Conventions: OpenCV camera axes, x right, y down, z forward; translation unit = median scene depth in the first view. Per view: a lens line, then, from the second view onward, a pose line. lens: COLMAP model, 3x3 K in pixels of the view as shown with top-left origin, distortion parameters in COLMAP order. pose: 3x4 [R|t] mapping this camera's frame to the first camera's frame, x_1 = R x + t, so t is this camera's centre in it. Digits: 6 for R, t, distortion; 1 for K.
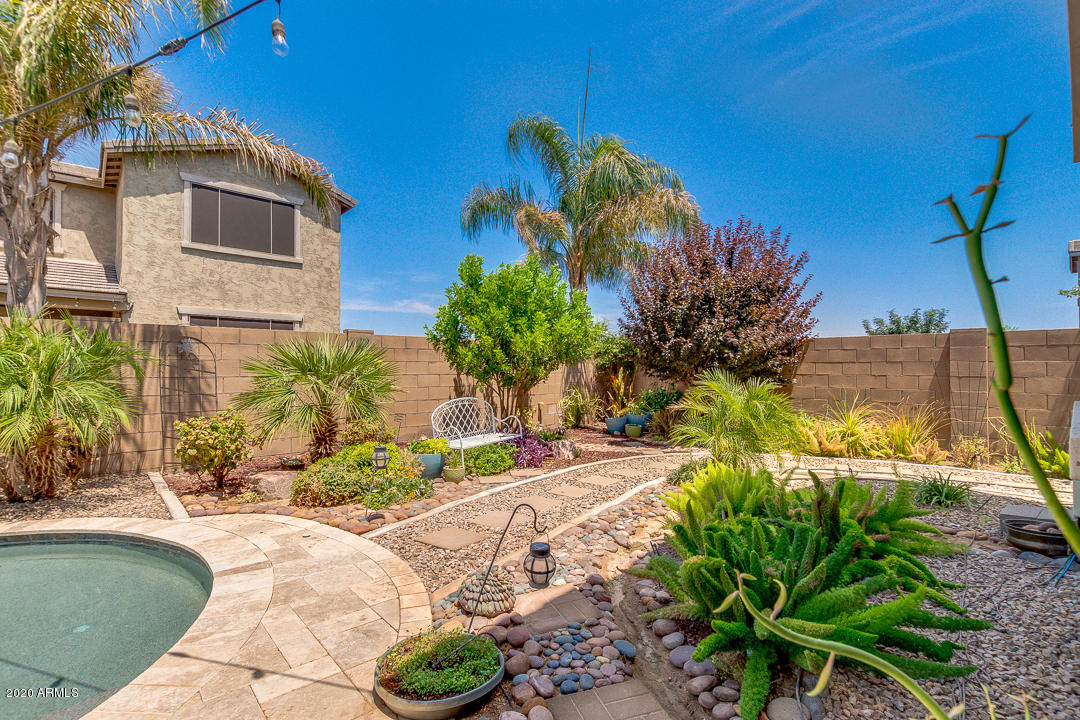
lens RADIAL K [[501.0, 0, 542.7], [0, 501.0, 365.7], [0, 0, 1]] dist [0.004906, -0.000622]
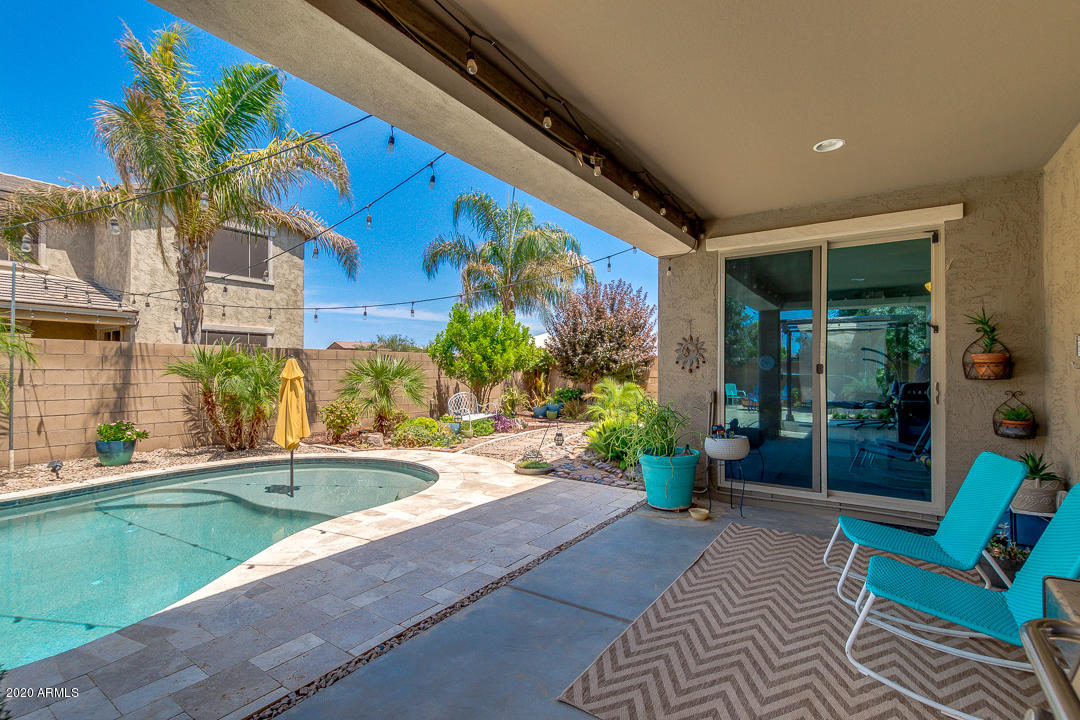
lens RADIAL K [[501.0, 0, 539.9], [0, 501.0, 362.9], [0, 0, 1]] dist [0.004906, -0.000622]
pose [[0.975990, 0.002512, 0.217801, -0.197527], [-0.000343, 0.999950, -0.009994, -0.011660], [-0.217815, 0.009679, 0.975942, -0.498927]]
